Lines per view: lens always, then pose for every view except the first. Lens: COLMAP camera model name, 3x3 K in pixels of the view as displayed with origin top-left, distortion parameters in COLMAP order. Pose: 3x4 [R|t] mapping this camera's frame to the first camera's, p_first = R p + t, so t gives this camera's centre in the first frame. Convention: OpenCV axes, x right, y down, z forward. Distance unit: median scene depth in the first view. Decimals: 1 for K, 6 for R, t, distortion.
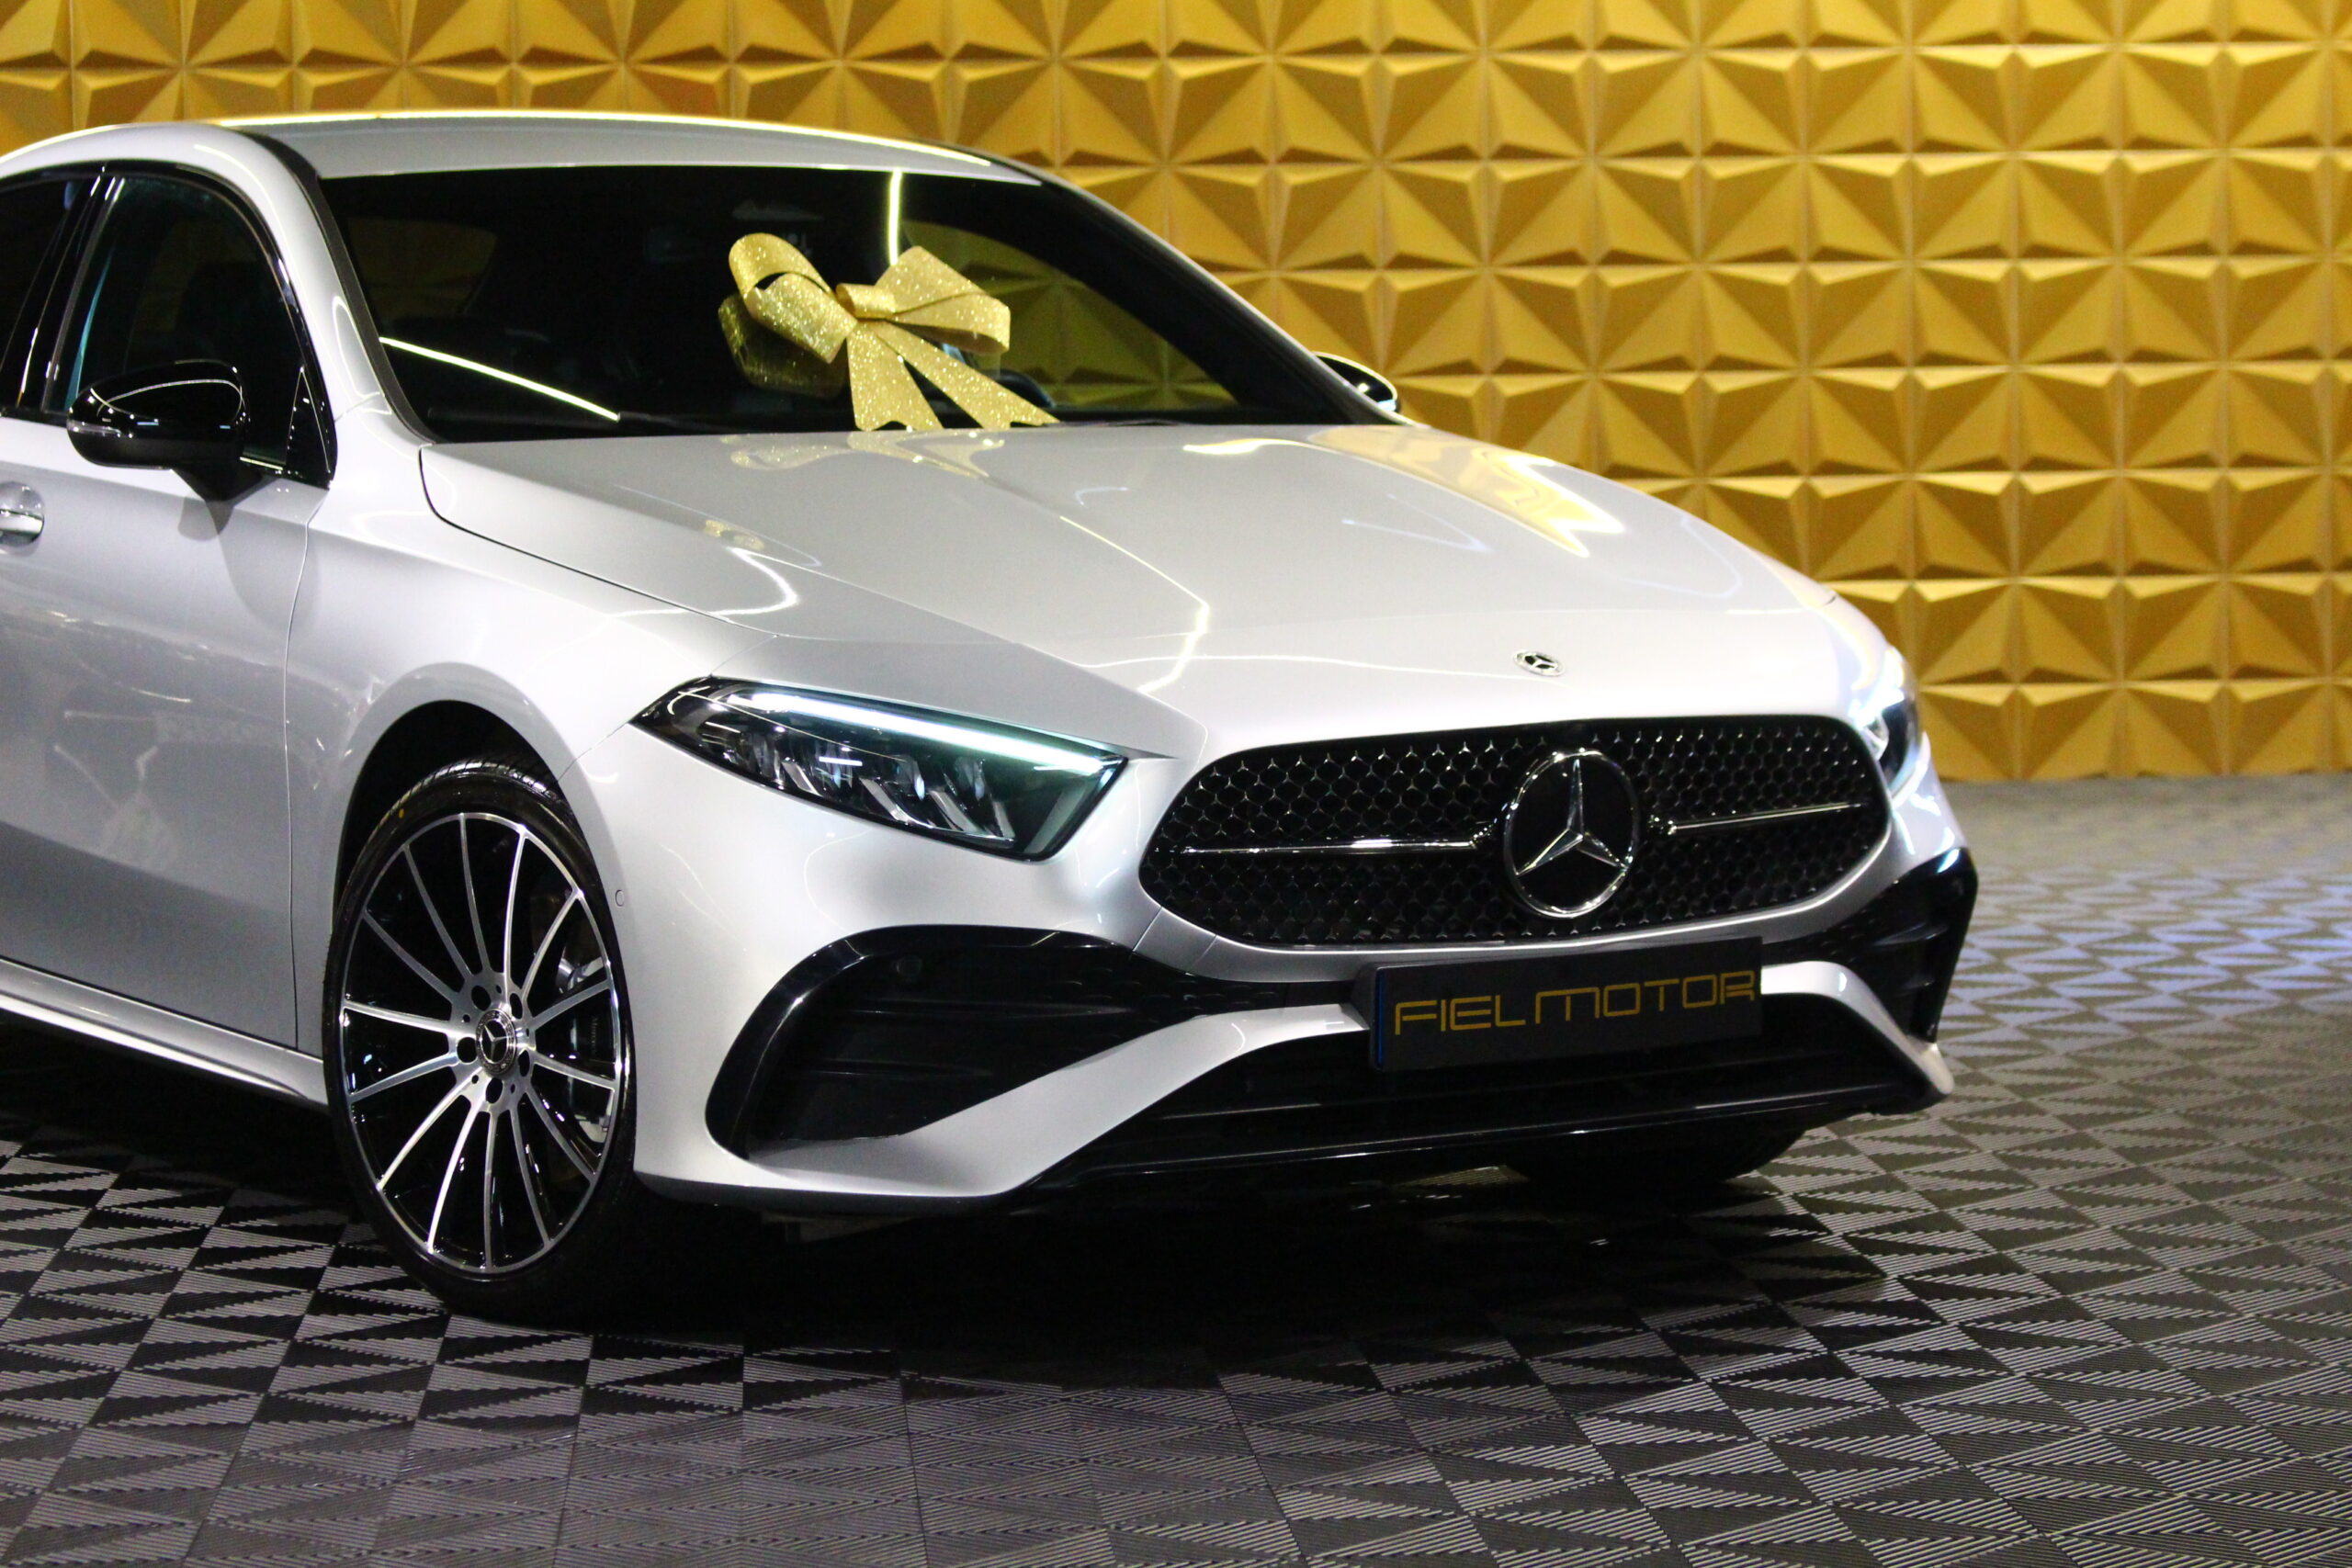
lens RADIAL K [[5687.8, 0, 1176.0], [0, 5687.8, 784.0], [0, 0, 1]] dist [0.033587, 0.332403]
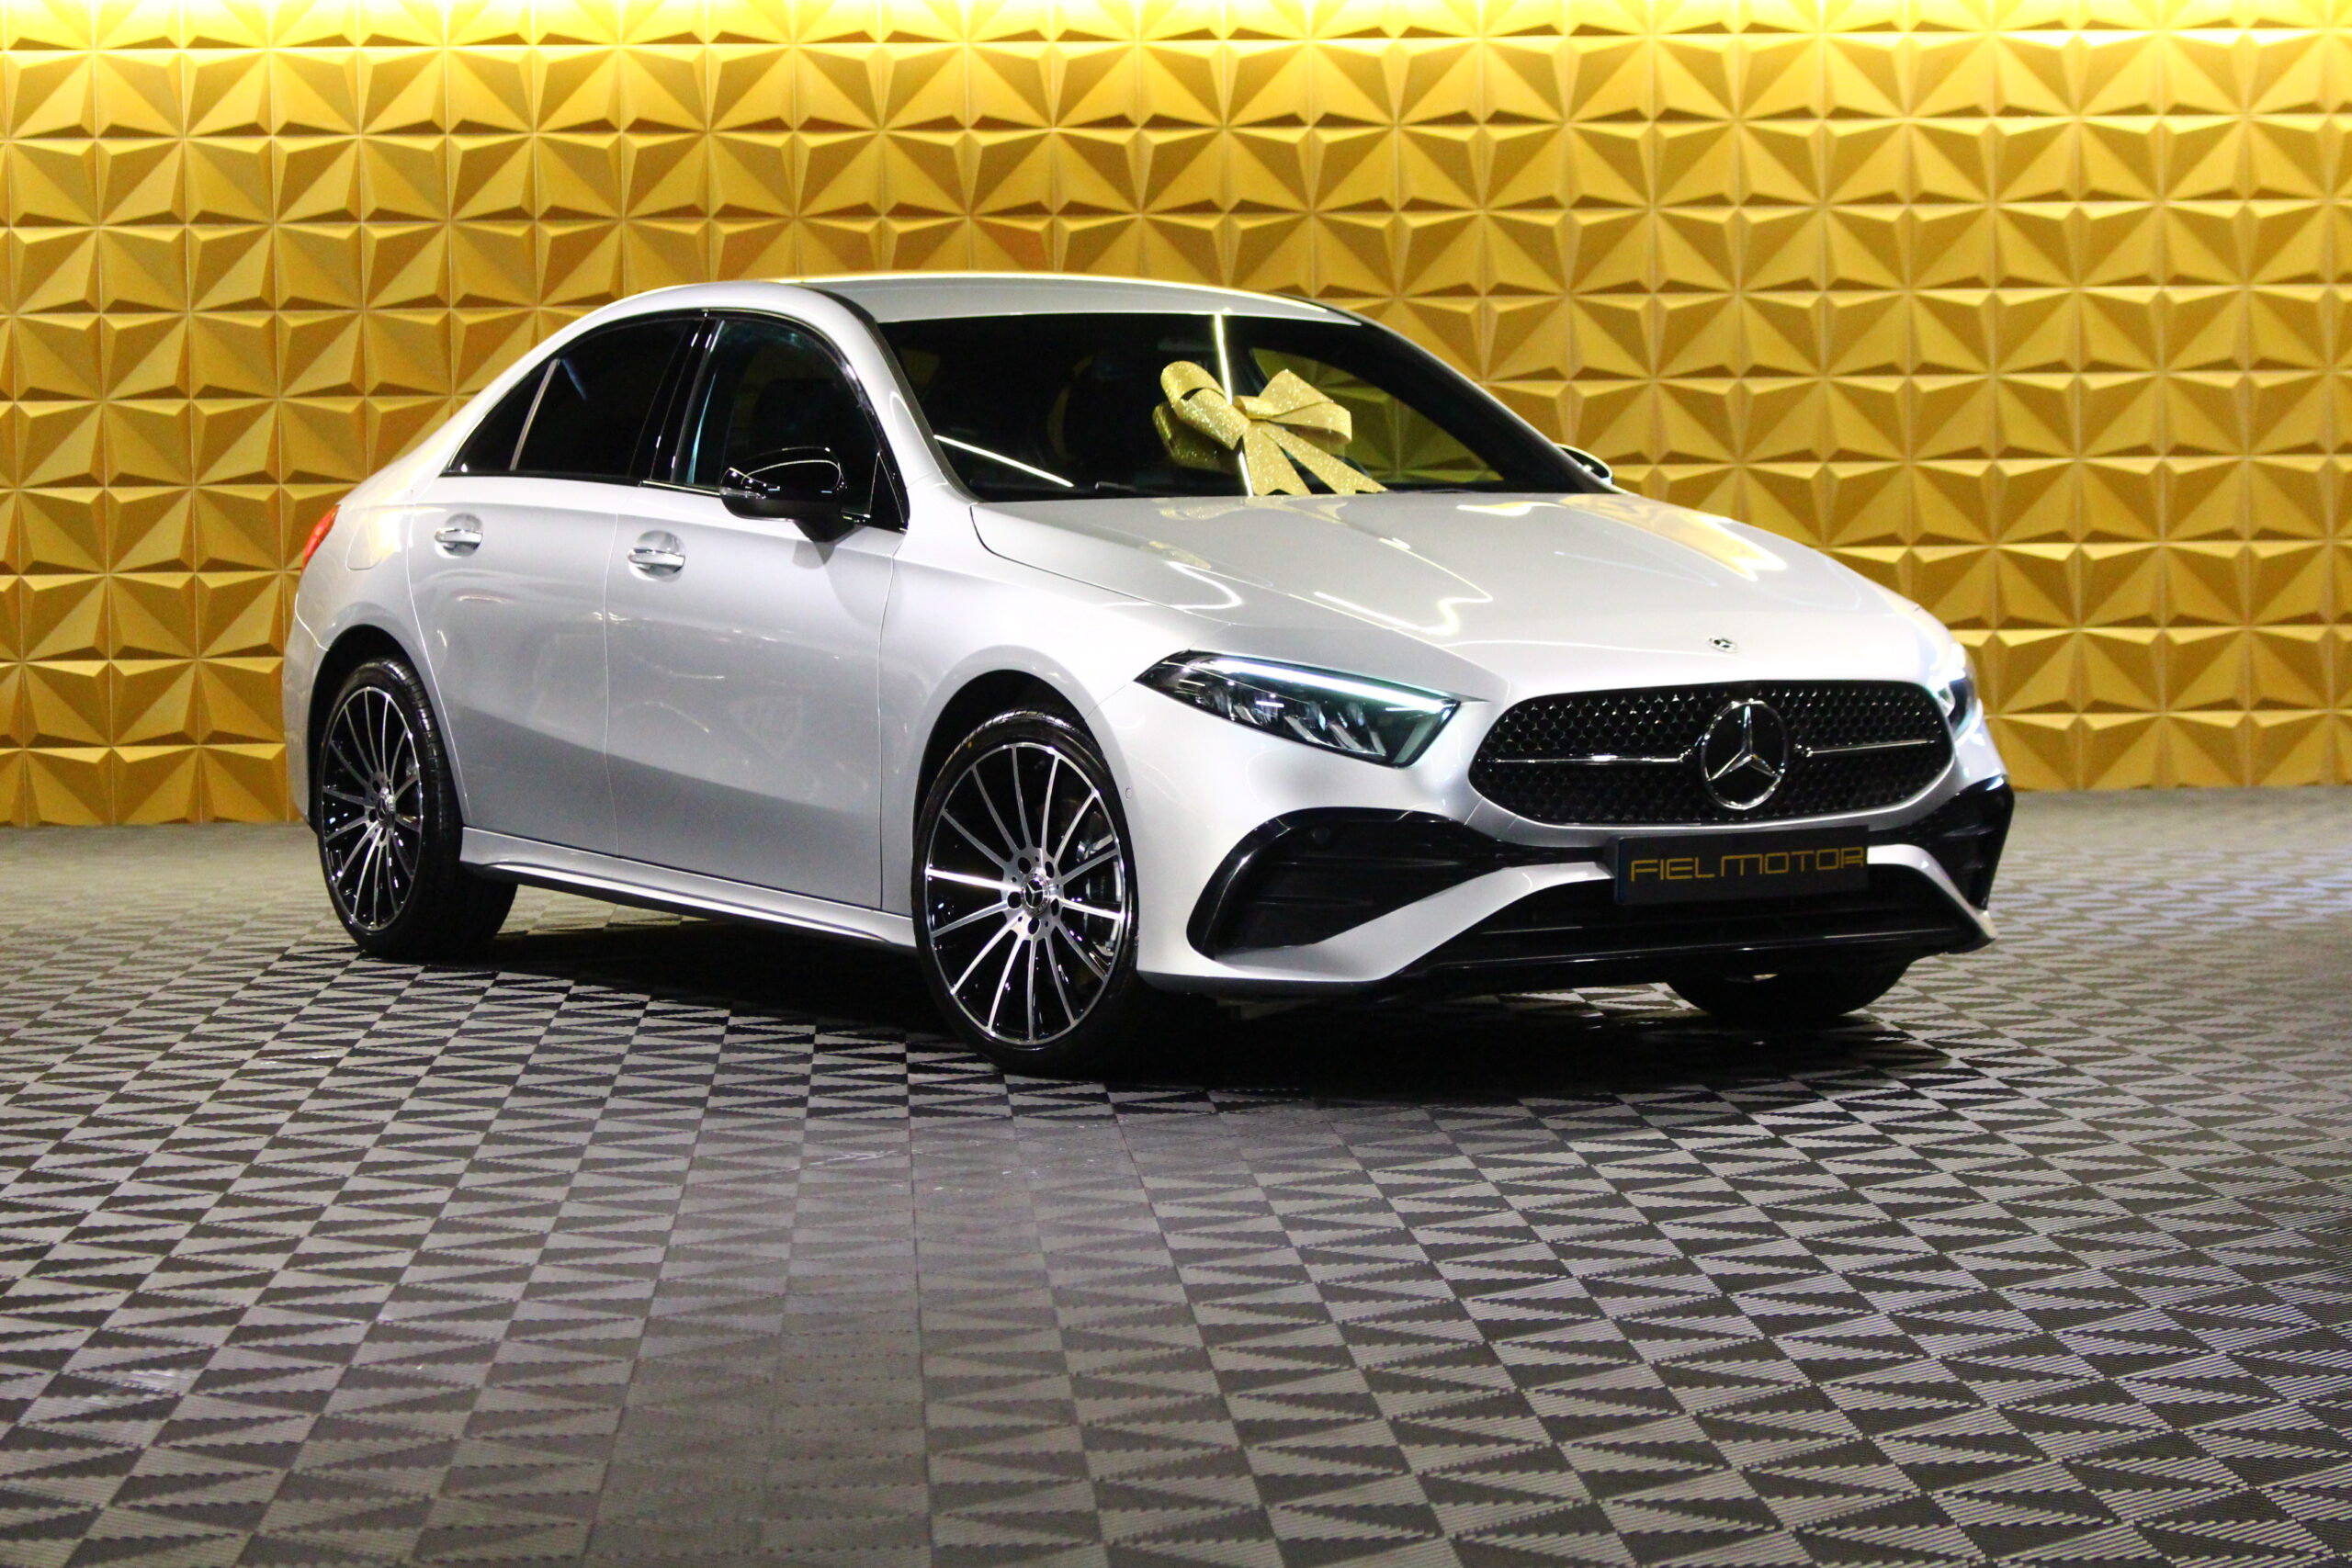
lens RADIAL K [[5687.8, 0, 1176.0], [0, 5687.8, 784.0], [0, 0, 1]] dist [0.033587, 0.332403]
pose [[0.999779, 0.003372, -0.020758, -0.045411], [-0.003726, 0.999848, -0.017027, 0.037730], [0.020698, 0.017101, 0.999640, -0.471593]]
